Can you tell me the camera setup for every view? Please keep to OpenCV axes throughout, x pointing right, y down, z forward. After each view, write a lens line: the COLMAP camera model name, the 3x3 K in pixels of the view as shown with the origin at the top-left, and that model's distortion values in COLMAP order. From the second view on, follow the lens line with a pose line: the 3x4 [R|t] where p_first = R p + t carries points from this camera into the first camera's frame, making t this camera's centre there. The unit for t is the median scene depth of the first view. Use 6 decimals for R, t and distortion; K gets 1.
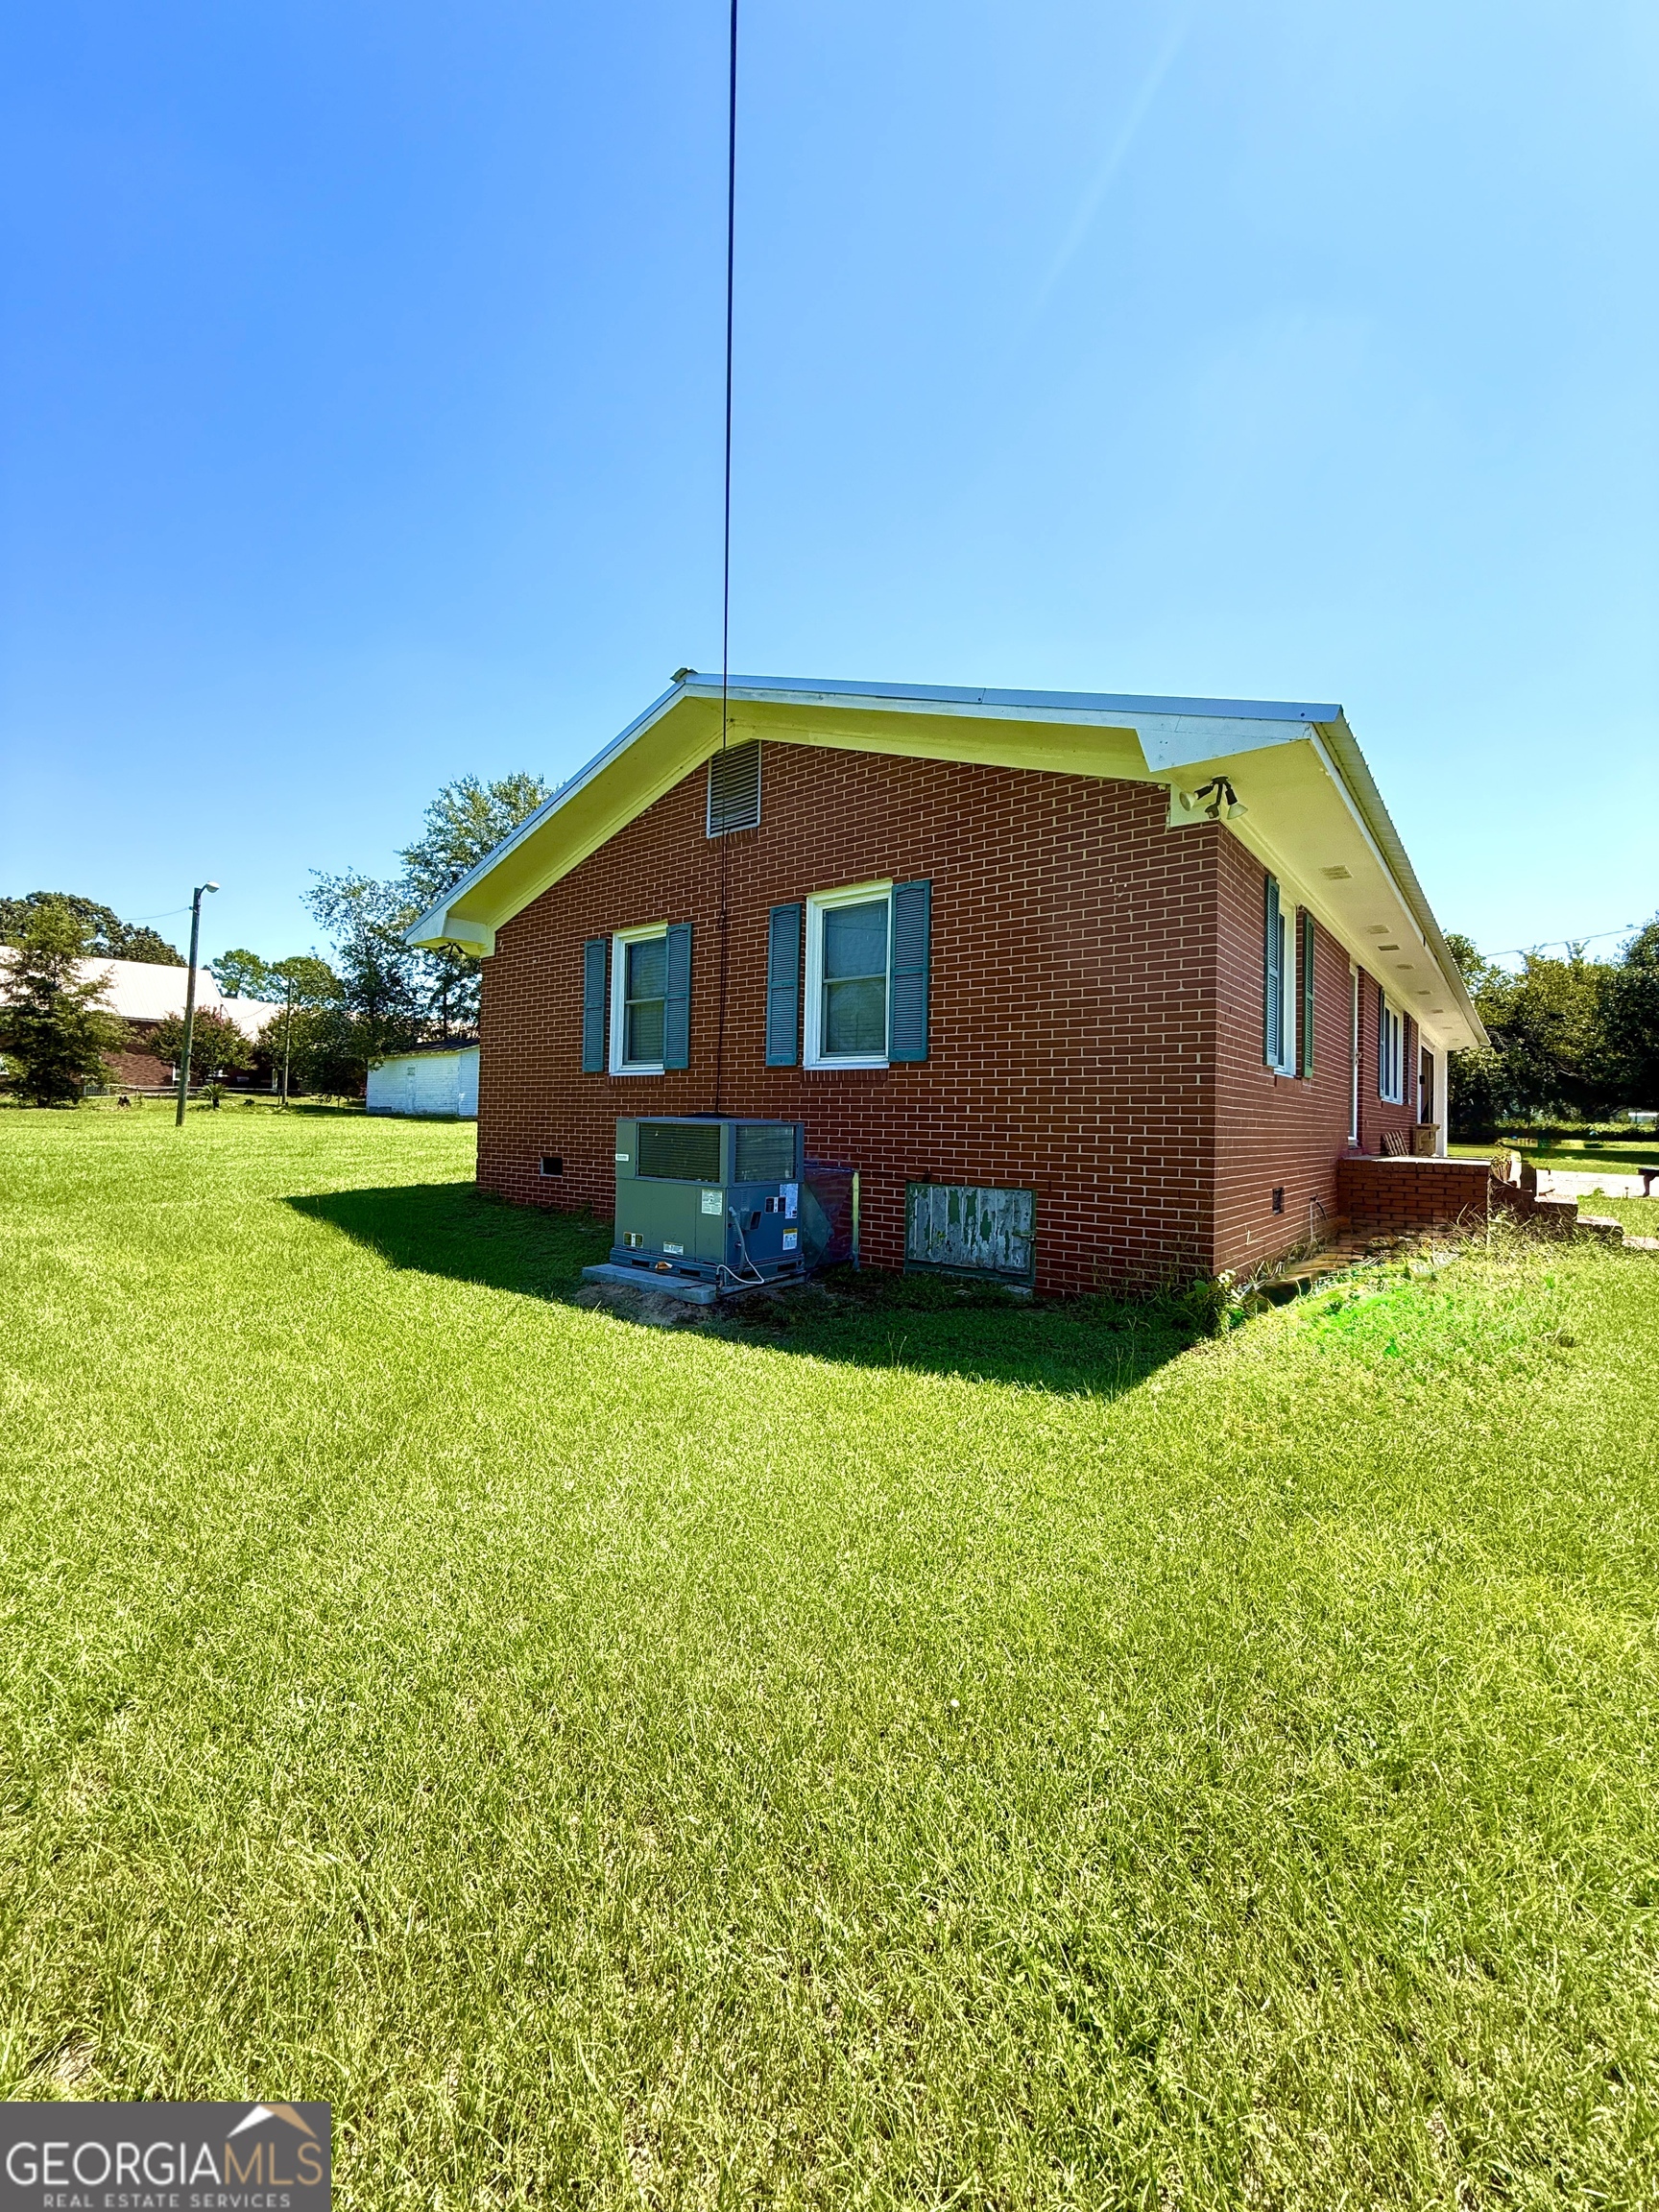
lens RADIAL K [[881.1, 0, 825.4], [0, 881.1, 1098.5], [0, 0, 1]] dist [-0.004091, 0.001119]
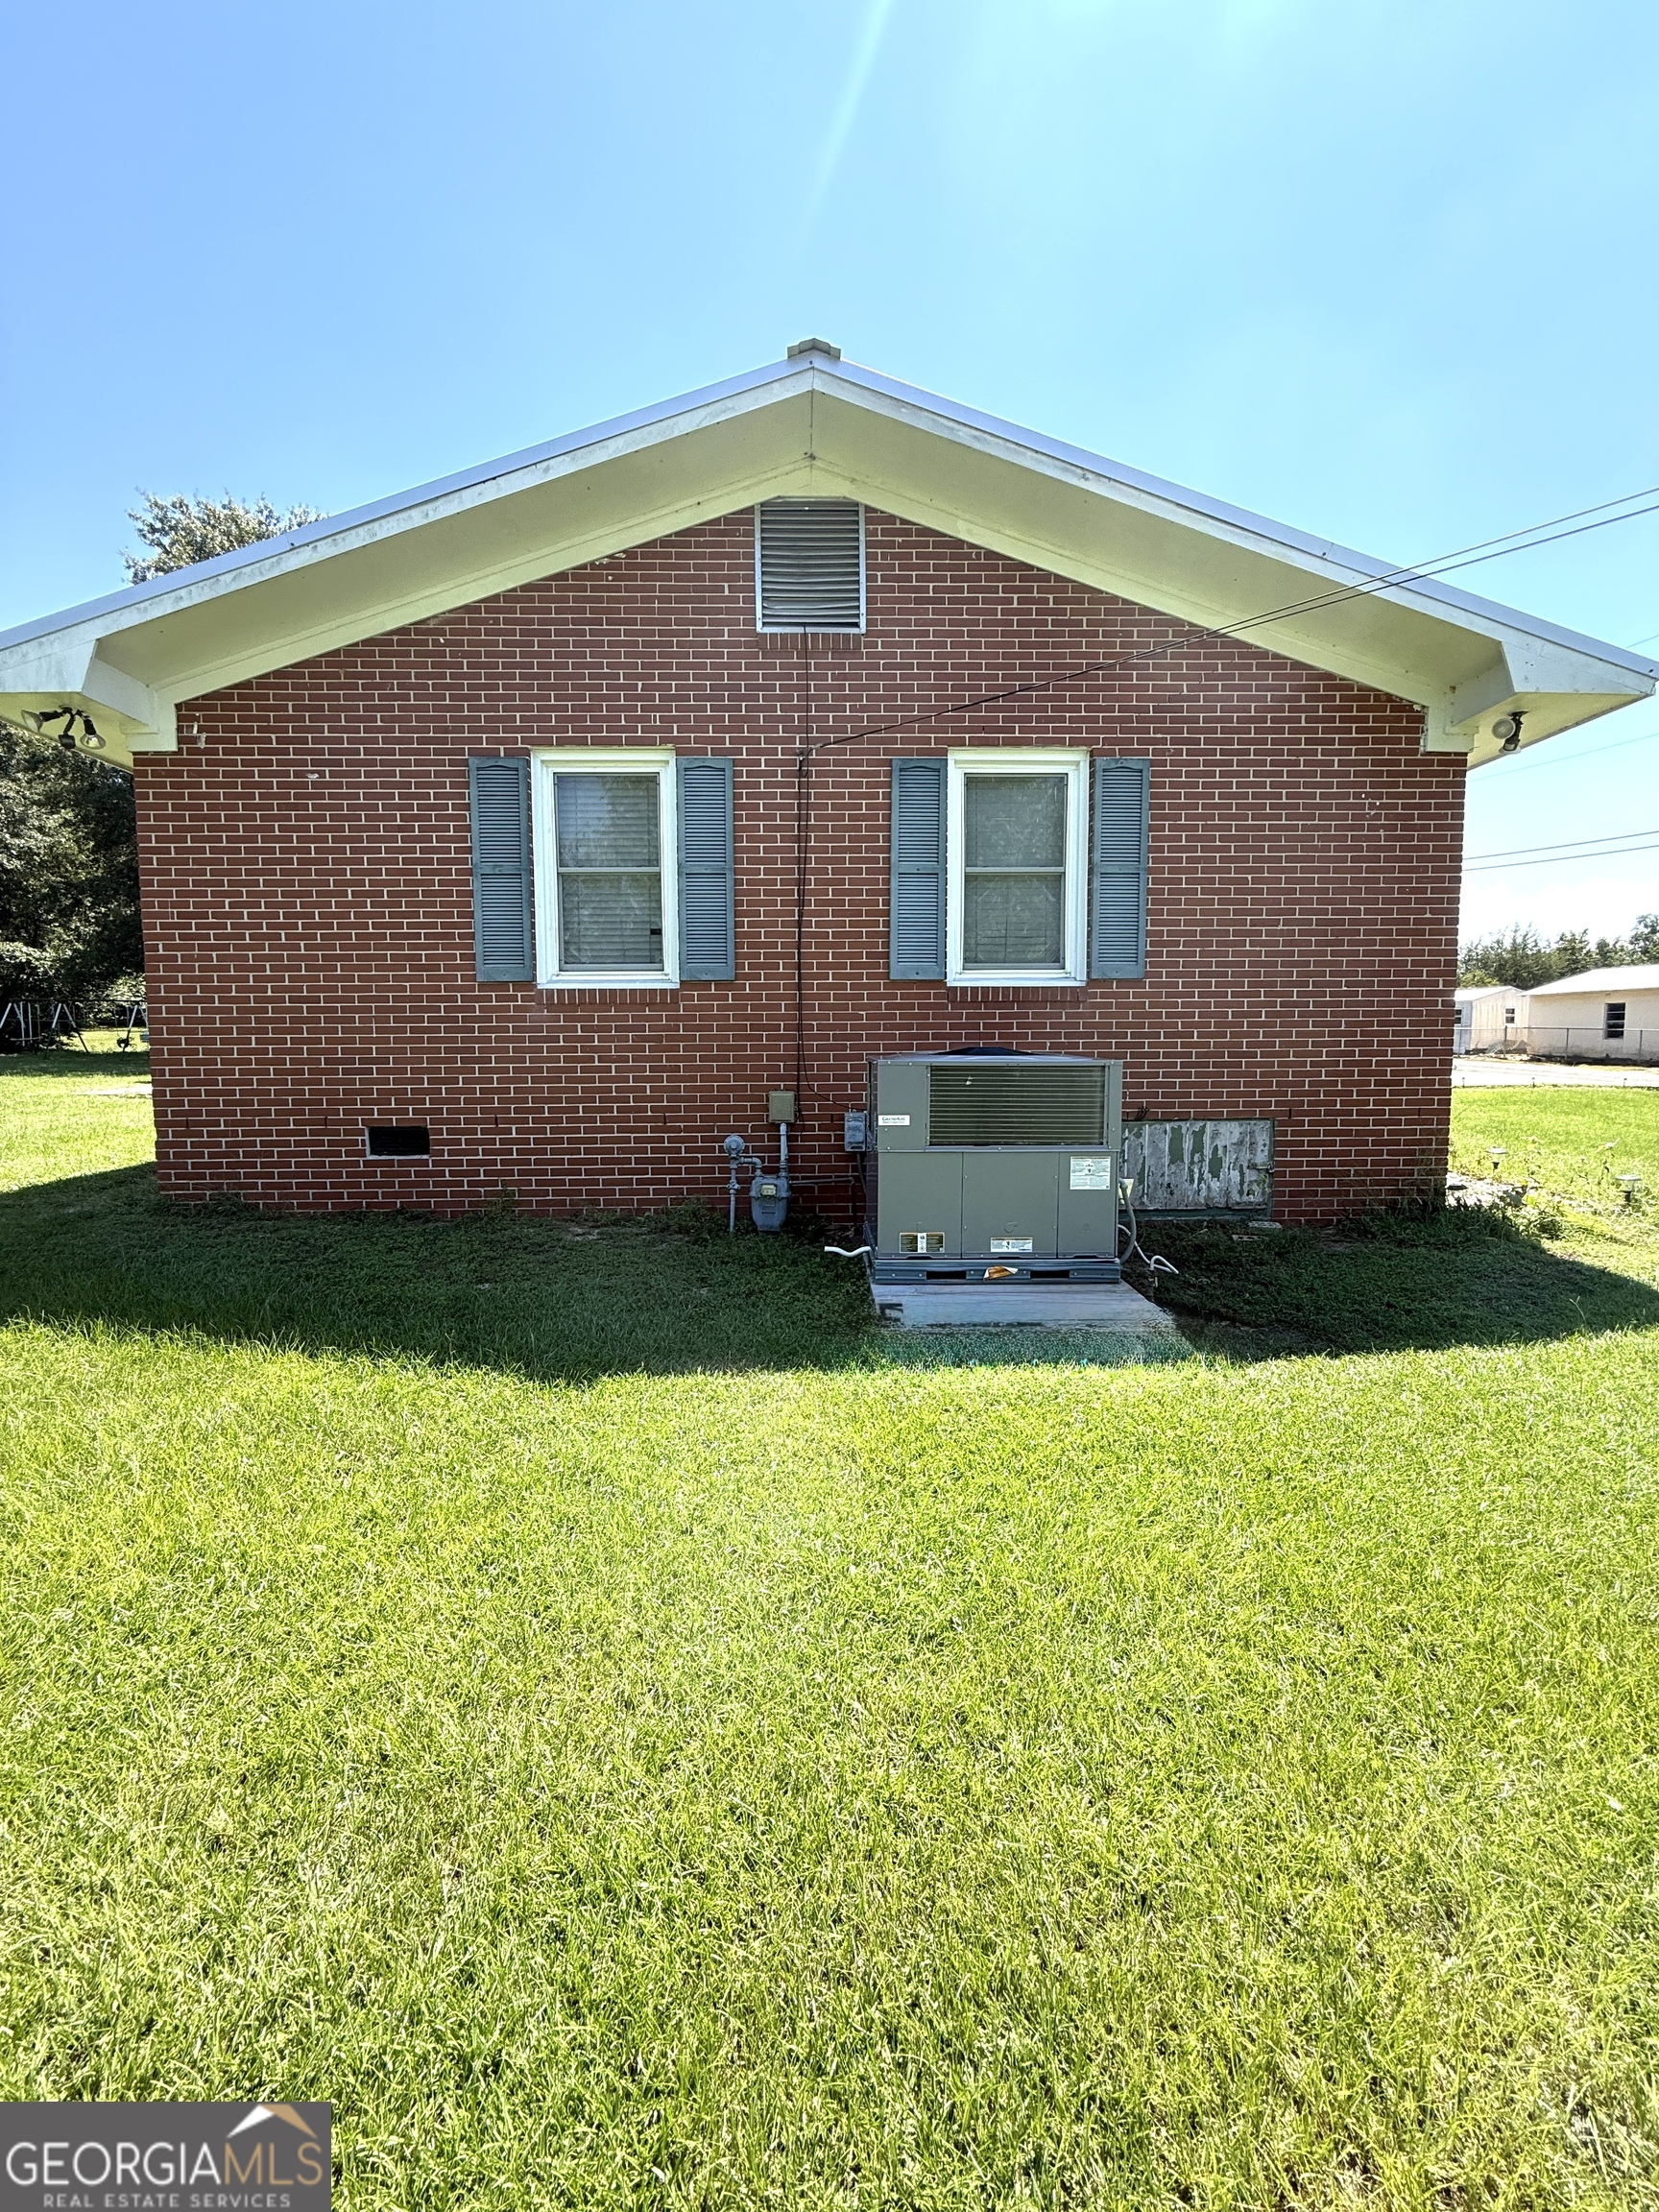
lens RADIAL K [[881.1, 0, 827.6], [0, 881.1, 1117.1], [0, 0, 1]] dist [-0.004091, 0.001119]
pose [[0.768506, -0.069501, 0.636057, -0.616889], [0.004488, 0.994644, 0.103261, 0.001280], [-0.639827, -0.076502, 0.764702, 0.488649]]
